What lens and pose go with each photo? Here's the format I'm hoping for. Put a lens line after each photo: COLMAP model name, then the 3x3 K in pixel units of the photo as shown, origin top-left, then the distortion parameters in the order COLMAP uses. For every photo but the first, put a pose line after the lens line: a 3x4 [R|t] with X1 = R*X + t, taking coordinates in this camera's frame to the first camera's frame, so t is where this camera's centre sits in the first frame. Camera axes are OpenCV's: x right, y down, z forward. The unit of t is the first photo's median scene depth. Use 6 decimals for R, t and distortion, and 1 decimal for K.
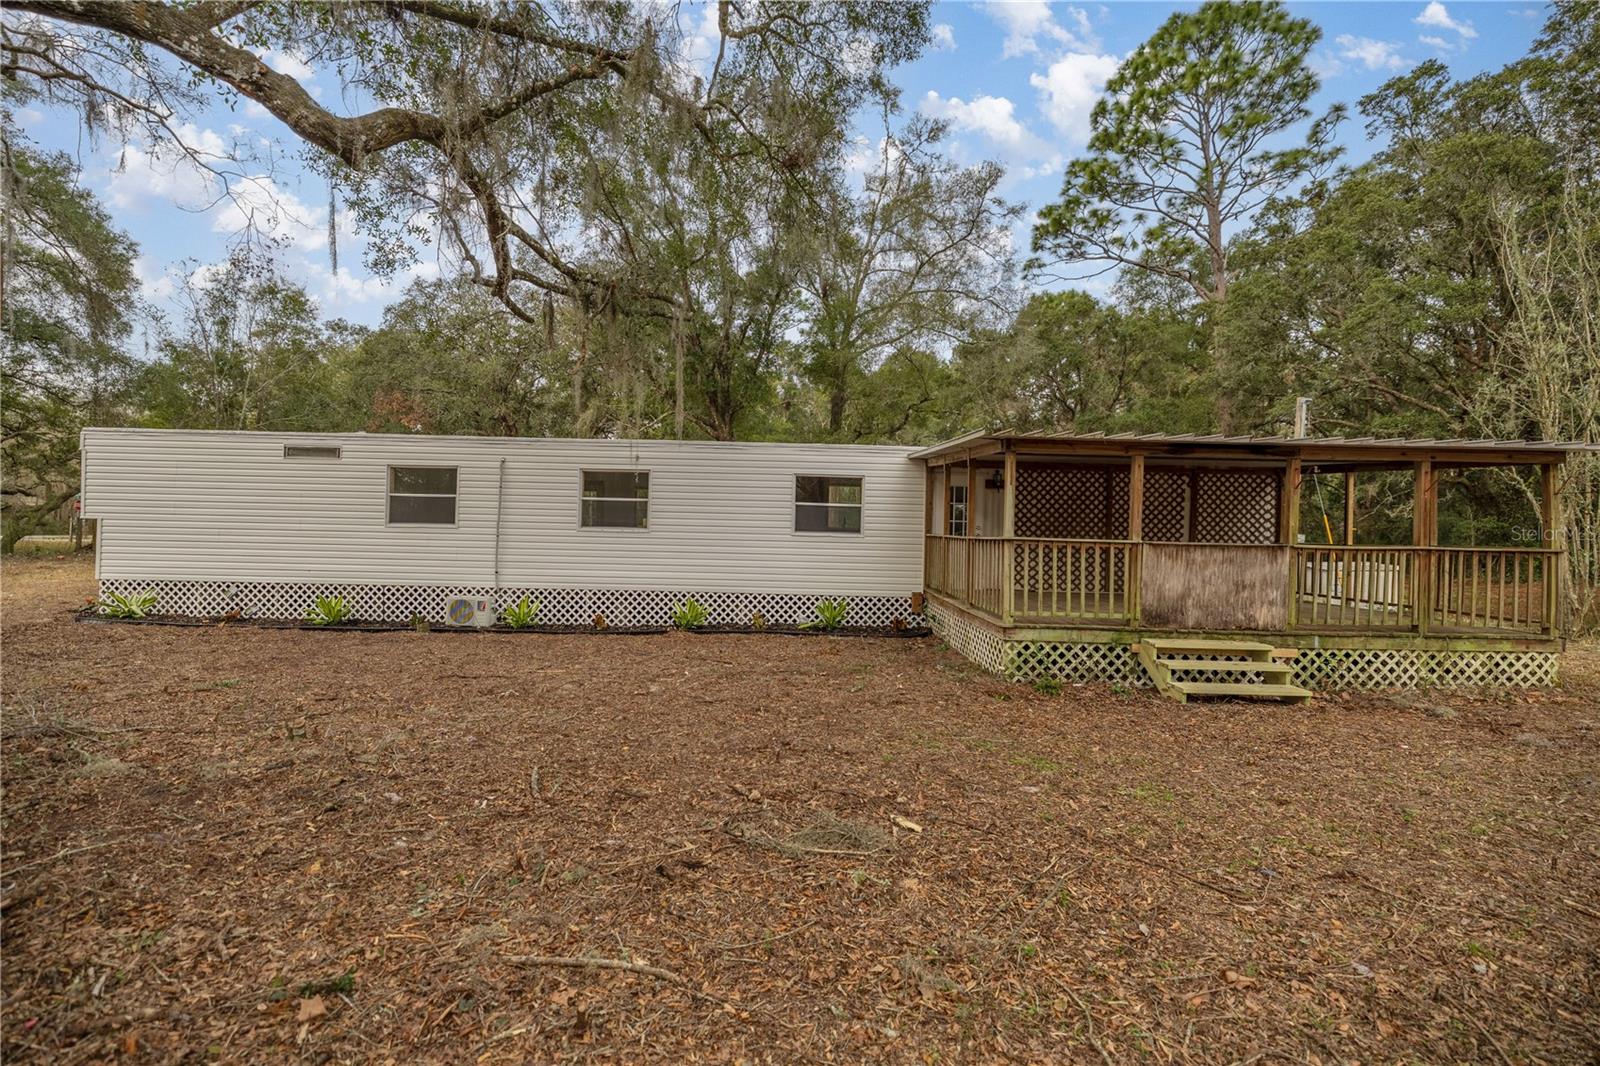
lens RADIAL K [[668.9, 0, 798.7], [0, 668.9, 531.6], [0, 0, 1]] dist [0.001225, 0.000425]
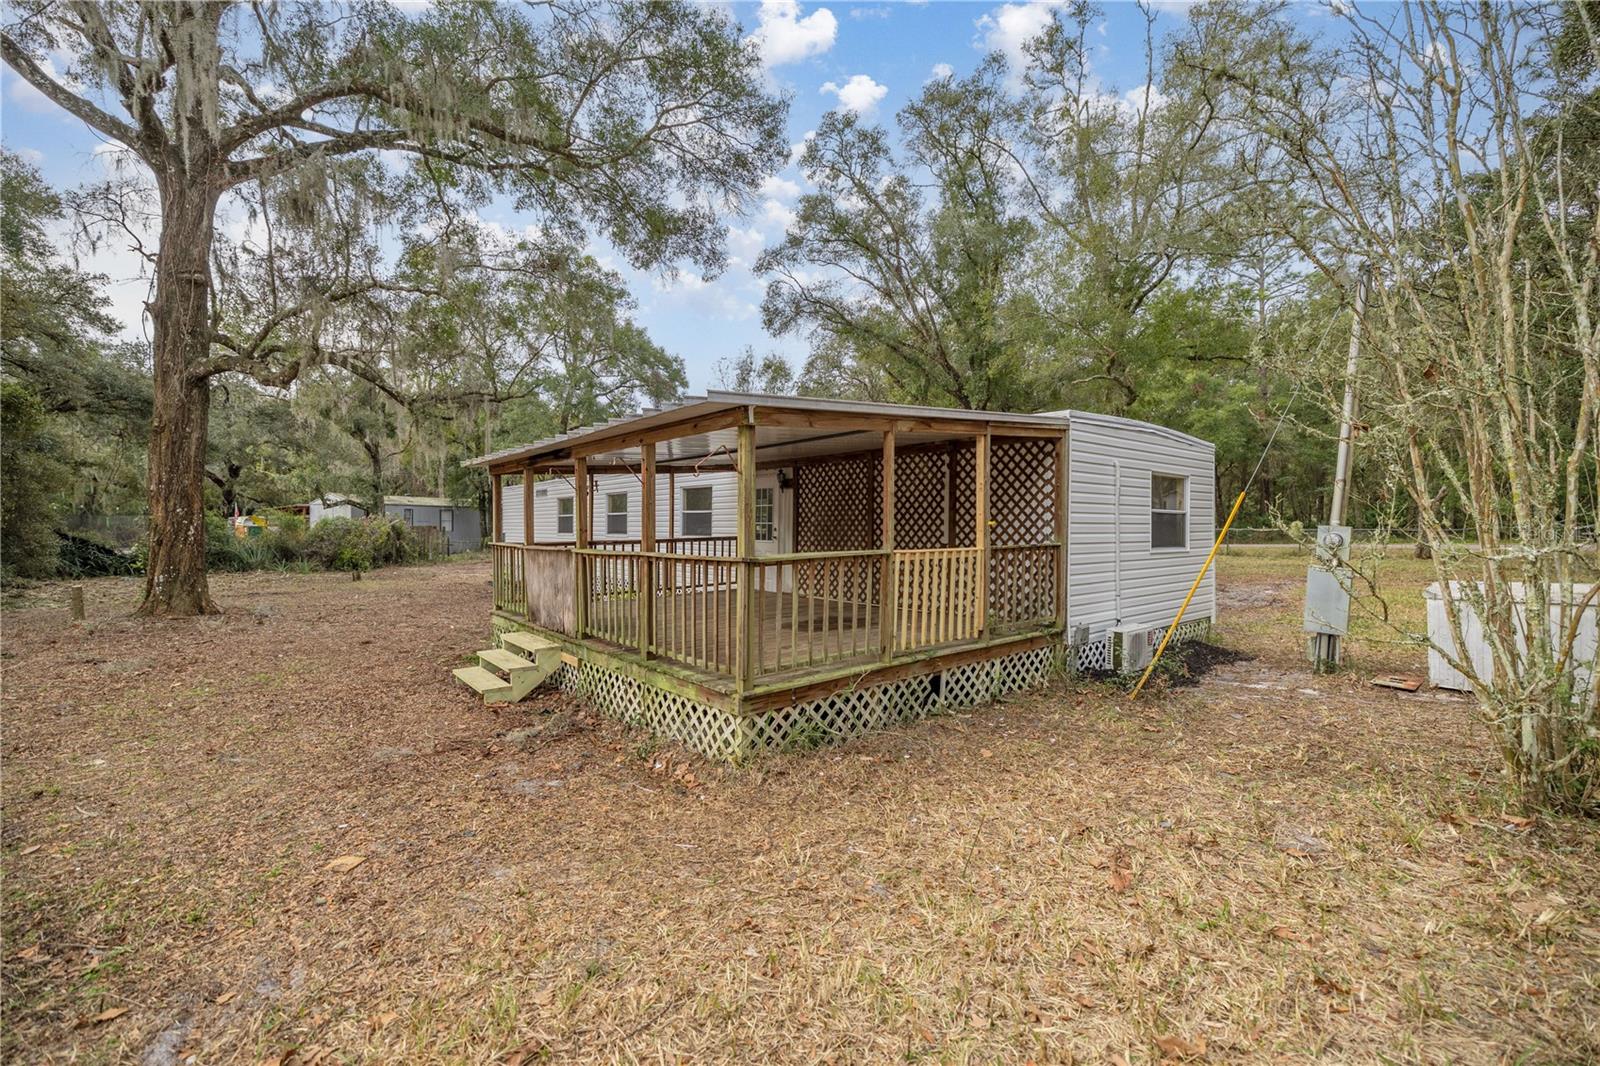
lens RADIAL K [[668.9, 0, 798.3], [0, 668.9, 532.4], [0, 0, 1]] dist [0.001225, 0.000425]
pose [[0.646435, -0.016053, -0.762801, 1.040034], [0.017570, 0.999827, -0.006152, 0.005366], [0.762767, -0.009425, 0.646605, 0.392098]]
